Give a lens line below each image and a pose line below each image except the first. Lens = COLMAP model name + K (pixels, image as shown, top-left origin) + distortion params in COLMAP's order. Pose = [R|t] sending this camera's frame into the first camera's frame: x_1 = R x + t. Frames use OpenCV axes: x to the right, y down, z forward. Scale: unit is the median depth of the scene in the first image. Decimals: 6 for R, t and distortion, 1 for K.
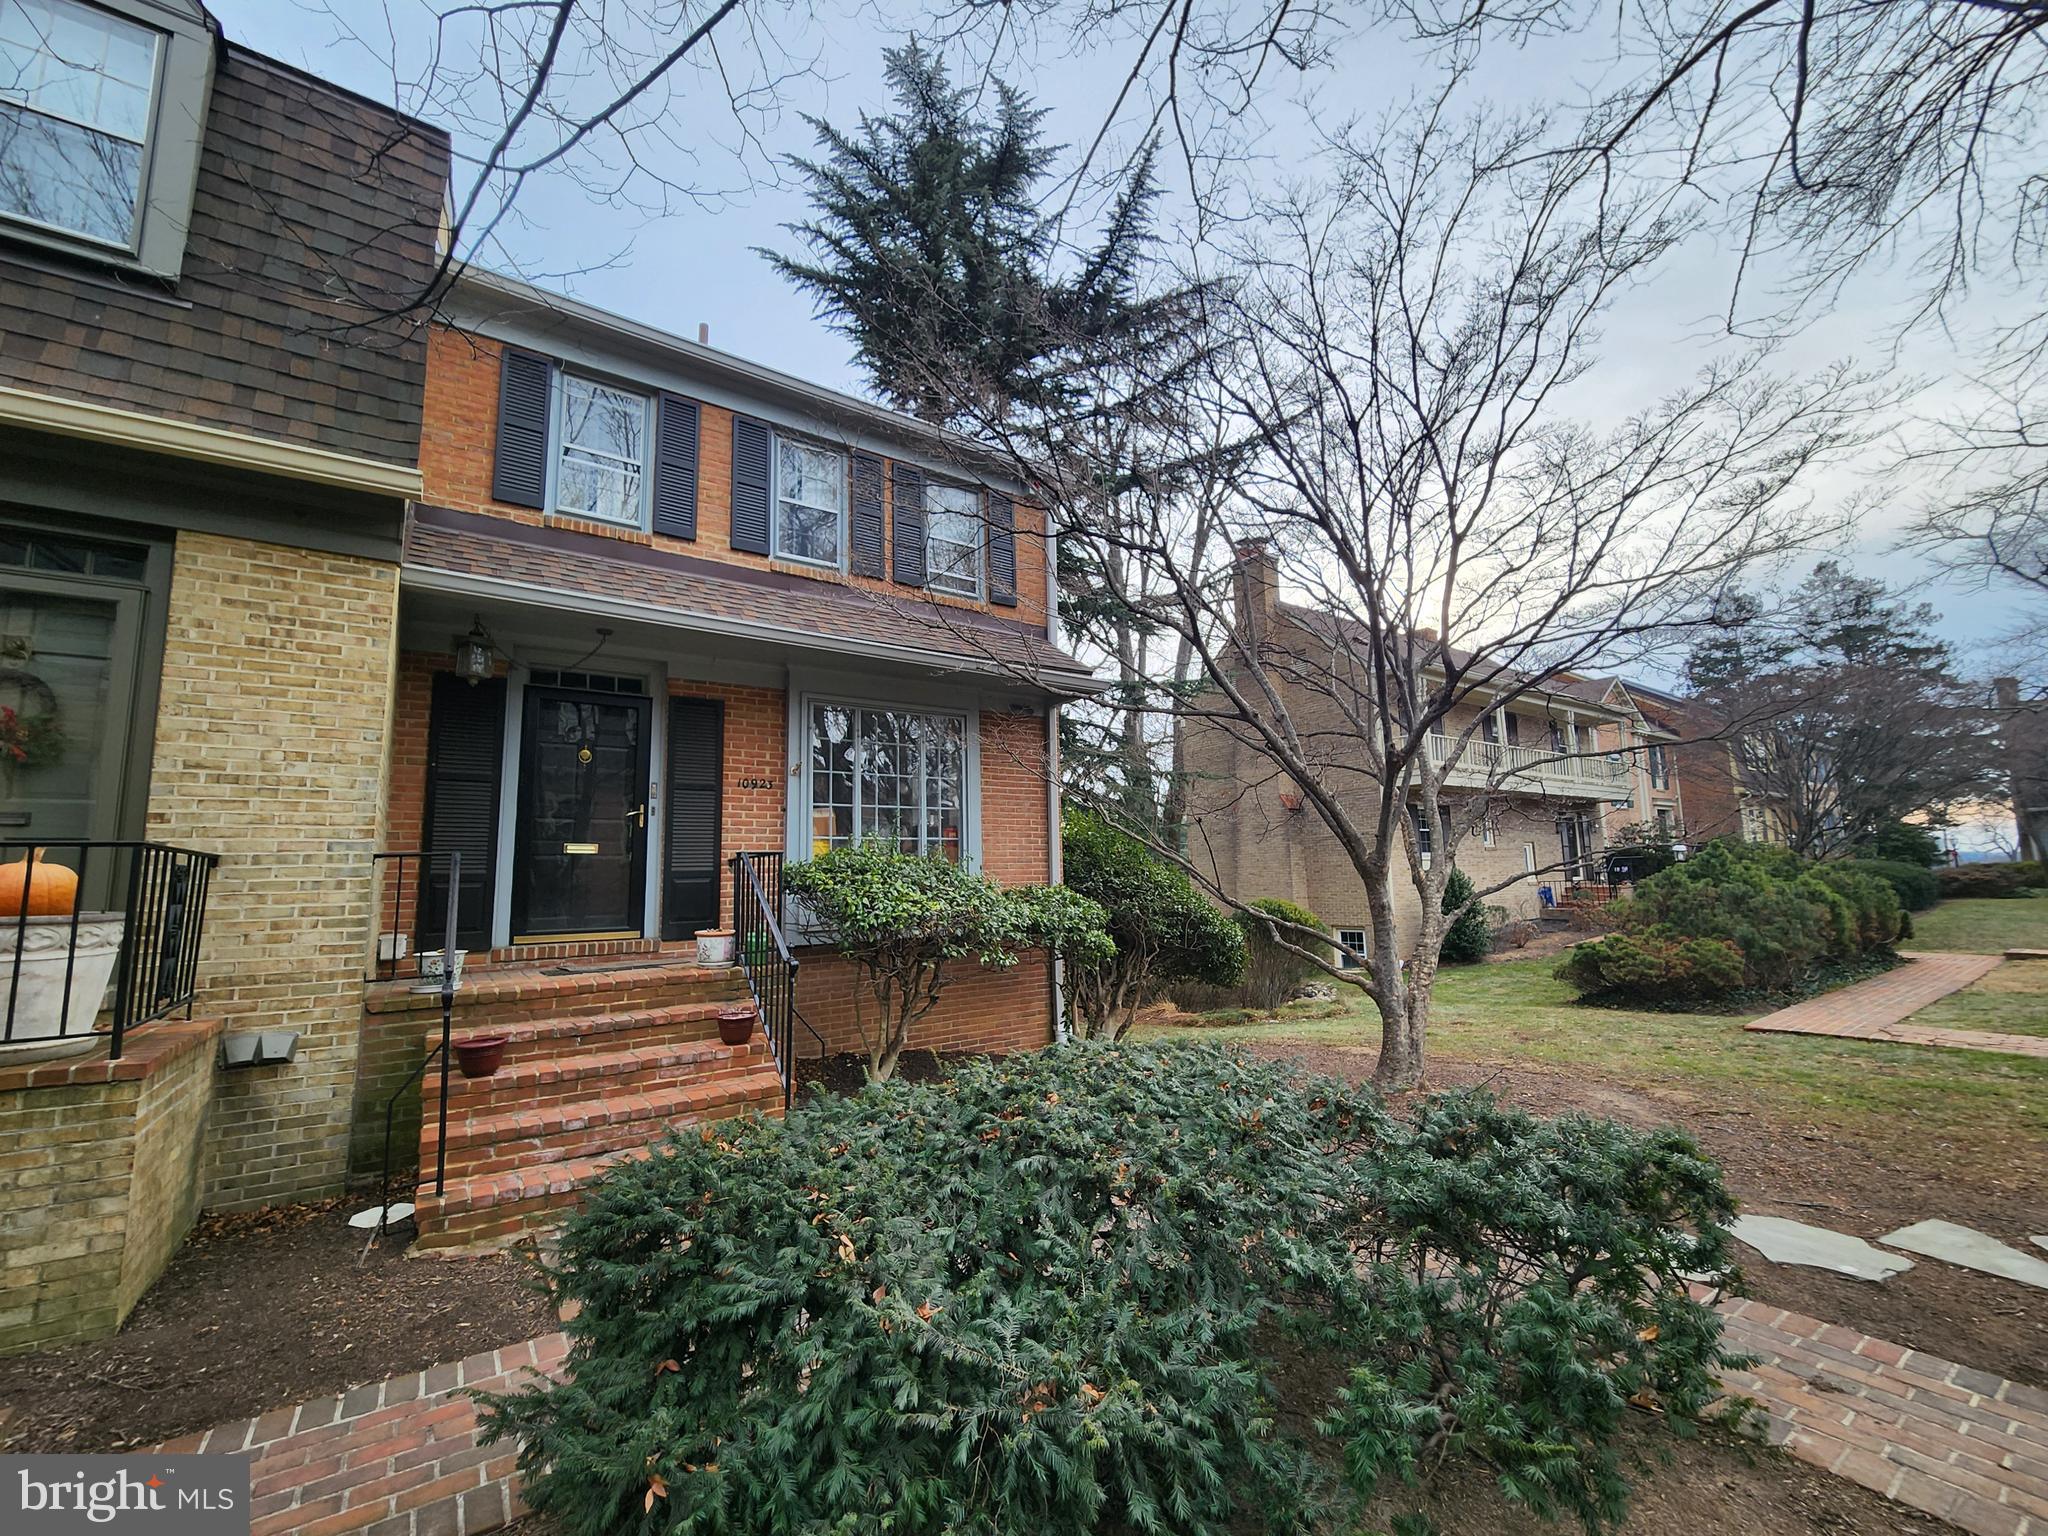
lens RADIAL K [[820.9, 0, 1045.8], [0, 820.9, 762.7], [0, 0, 1]] dist [0.001500, -0.000319]
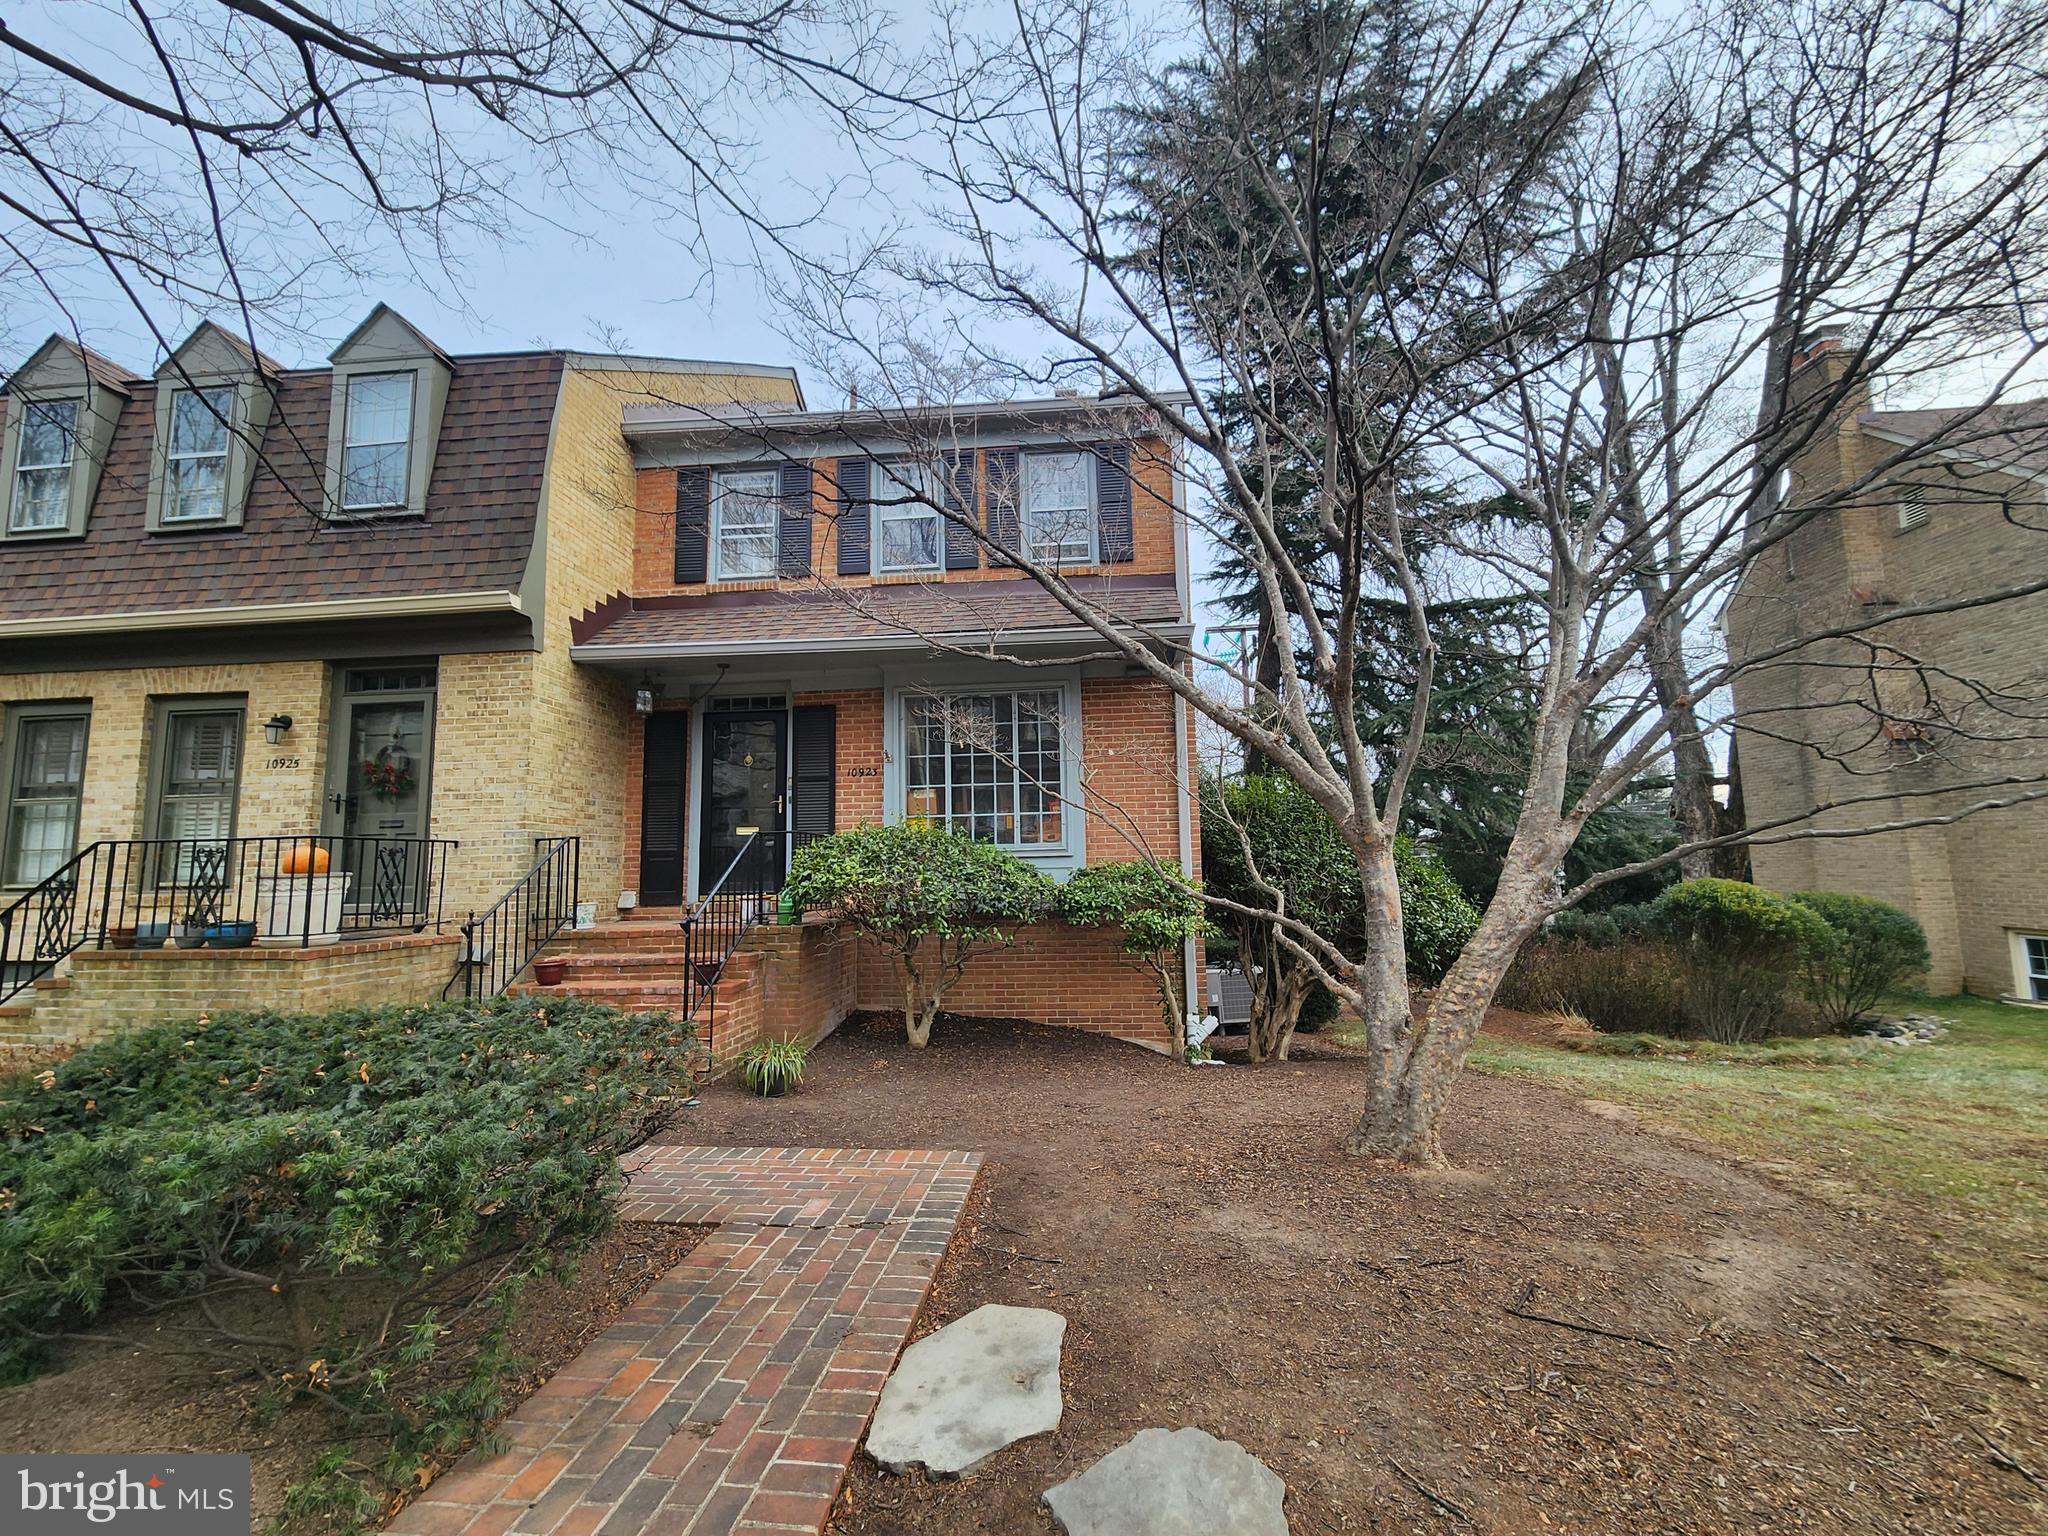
lens RADIAL K [[820.9, 0, 1027.7], [0, 820.9, 767.7], [0, 0, 1]] dist [0.001500, -0.000319]
pose [[0.765927, -0.069011, -0.639213, 0.621869], [0.093390, 0.995620, 0.004414, 0.039044], [0.636108, -0.063077, 0.769017, 0.275456]]
